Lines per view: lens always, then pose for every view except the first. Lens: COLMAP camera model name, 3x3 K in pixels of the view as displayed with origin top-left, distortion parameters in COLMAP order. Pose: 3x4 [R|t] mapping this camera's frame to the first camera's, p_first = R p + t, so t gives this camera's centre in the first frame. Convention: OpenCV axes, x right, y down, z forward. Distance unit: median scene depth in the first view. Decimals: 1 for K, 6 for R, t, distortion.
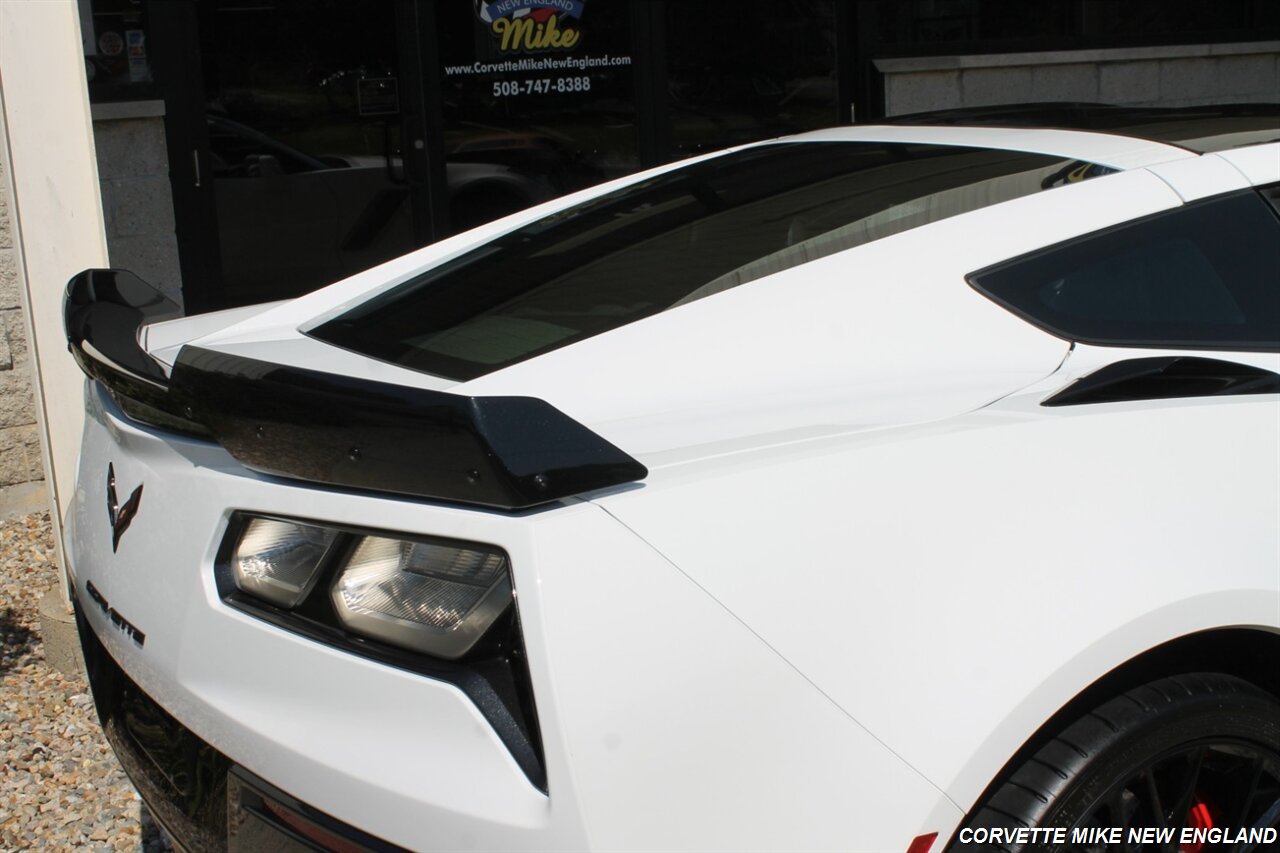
lens RADIAL K [[1690.6, 0, 640.0], [0, 1690.6, 426.5], [0, 0, 1]] dist [-0.064587, -0.041818]
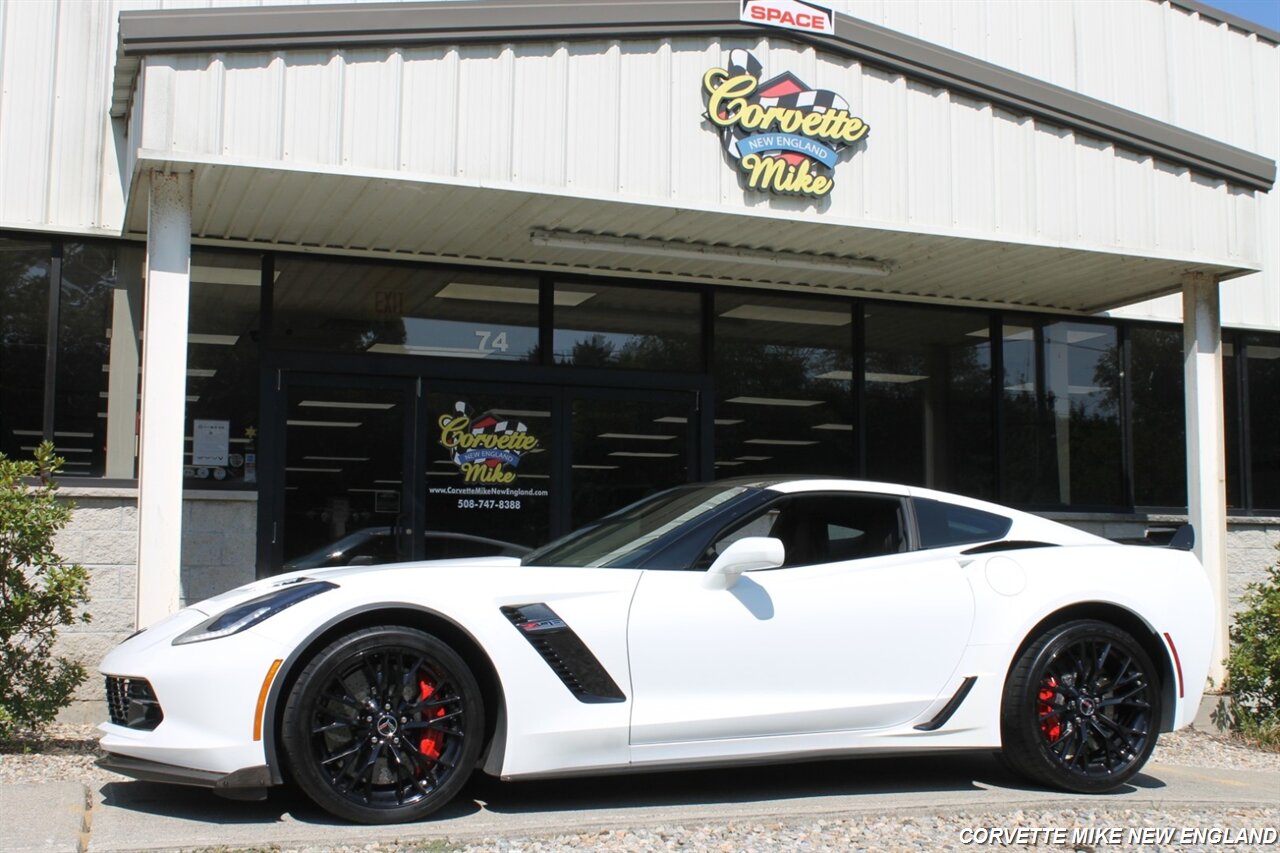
lens RADIAL K [[1507.1, 0, 642.5], [0, 1507.1, 445.8], [0, 0, 1]] dist [-0.094652, 0.092184]
pose [[0.988144, 0.046218, -0.146410, 0.312292], [-0.086596, 0.955229, -0.282910, 0.154889], [0.126780, 0.292235, 0.947906, -0.422577]]
